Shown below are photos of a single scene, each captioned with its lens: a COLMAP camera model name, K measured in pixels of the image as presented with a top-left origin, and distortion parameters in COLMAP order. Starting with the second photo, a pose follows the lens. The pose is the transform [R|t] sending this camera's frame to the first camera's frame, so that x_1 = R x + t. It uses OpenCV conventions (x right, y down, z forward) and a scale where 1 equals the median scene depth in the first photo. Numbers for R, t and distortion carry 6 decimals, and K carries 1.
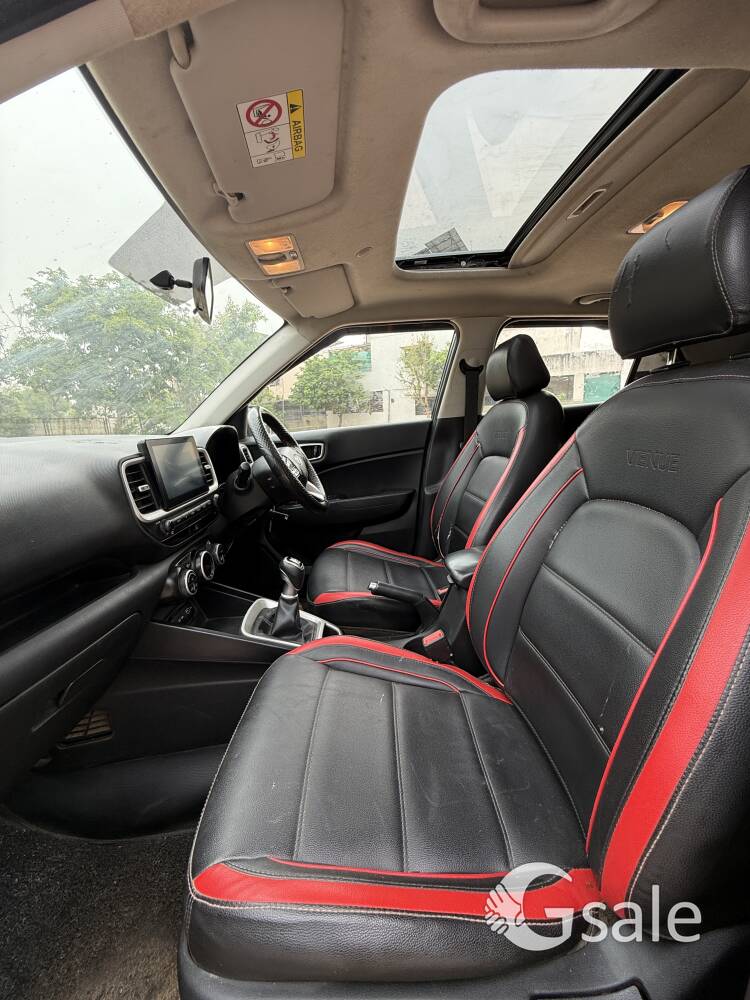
lens RADIAL K [[399.9, 0, 370.9], [0, 399.9, 497.9], [0, 0, 1]] dist [0.001167, 0.000472]
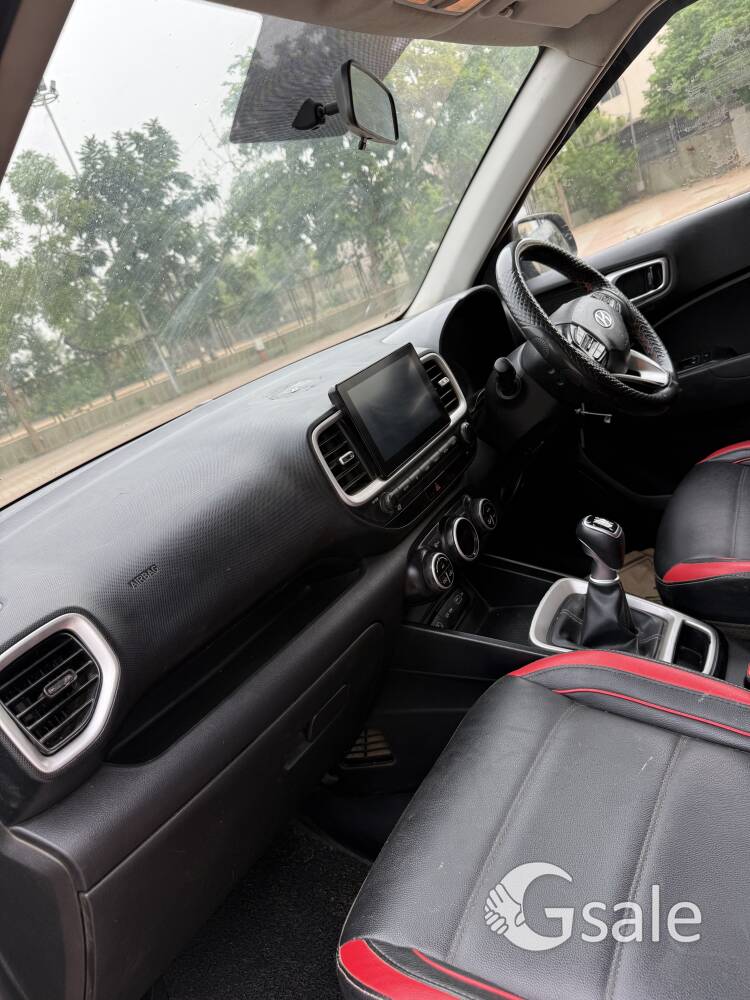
lens RADIAL K [[706.8, 0, 370.6], [0, 706.8, 497.0], [0, 0, 1]] dist [0.042046, -0.011170]
pose [[0.805035, -0.081034, -0.587667, 0.140807], [0.210971, 0.964973, 0.155945, -0.104094], [0.554446, -0.249522, 0.793932, 0.013881]]
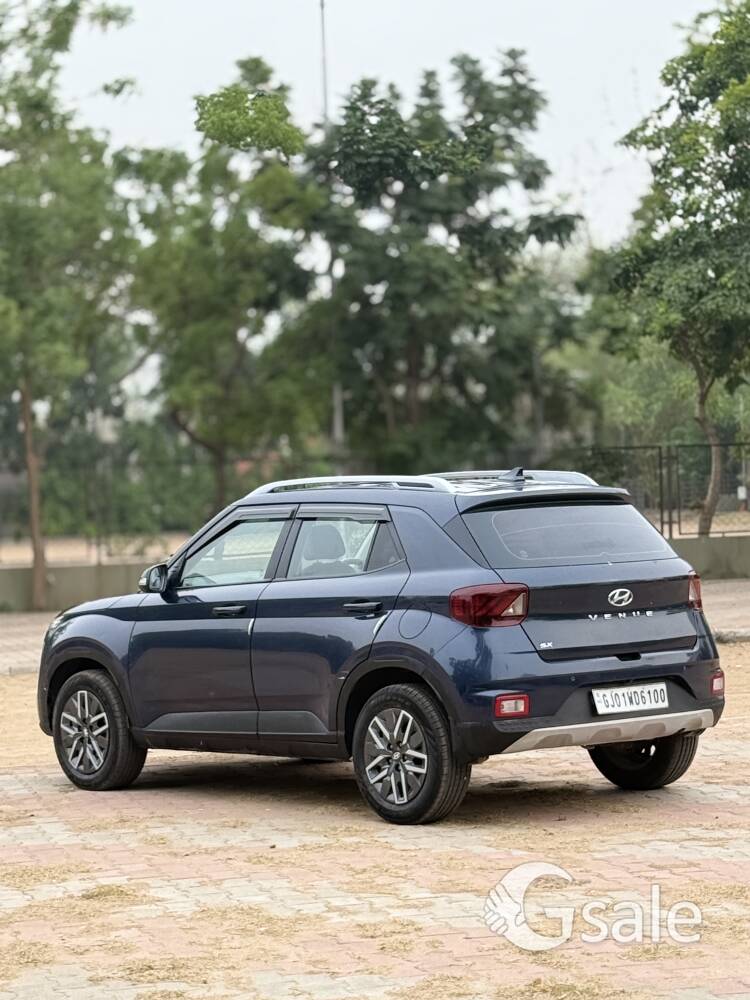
lens RADIAL K [[2481.0, 0, 371.0], [0, 2481.0, 504.7], [0, 0, 1]] dist [0.065850, 0.000000]
pose [[0.638070, 0.028830, -0.769438, 6.600912], [-0.137323, 0.987539, -0.076876, 0.297642], [0.757634, 0.154714, 0.634078, -4.768182]]
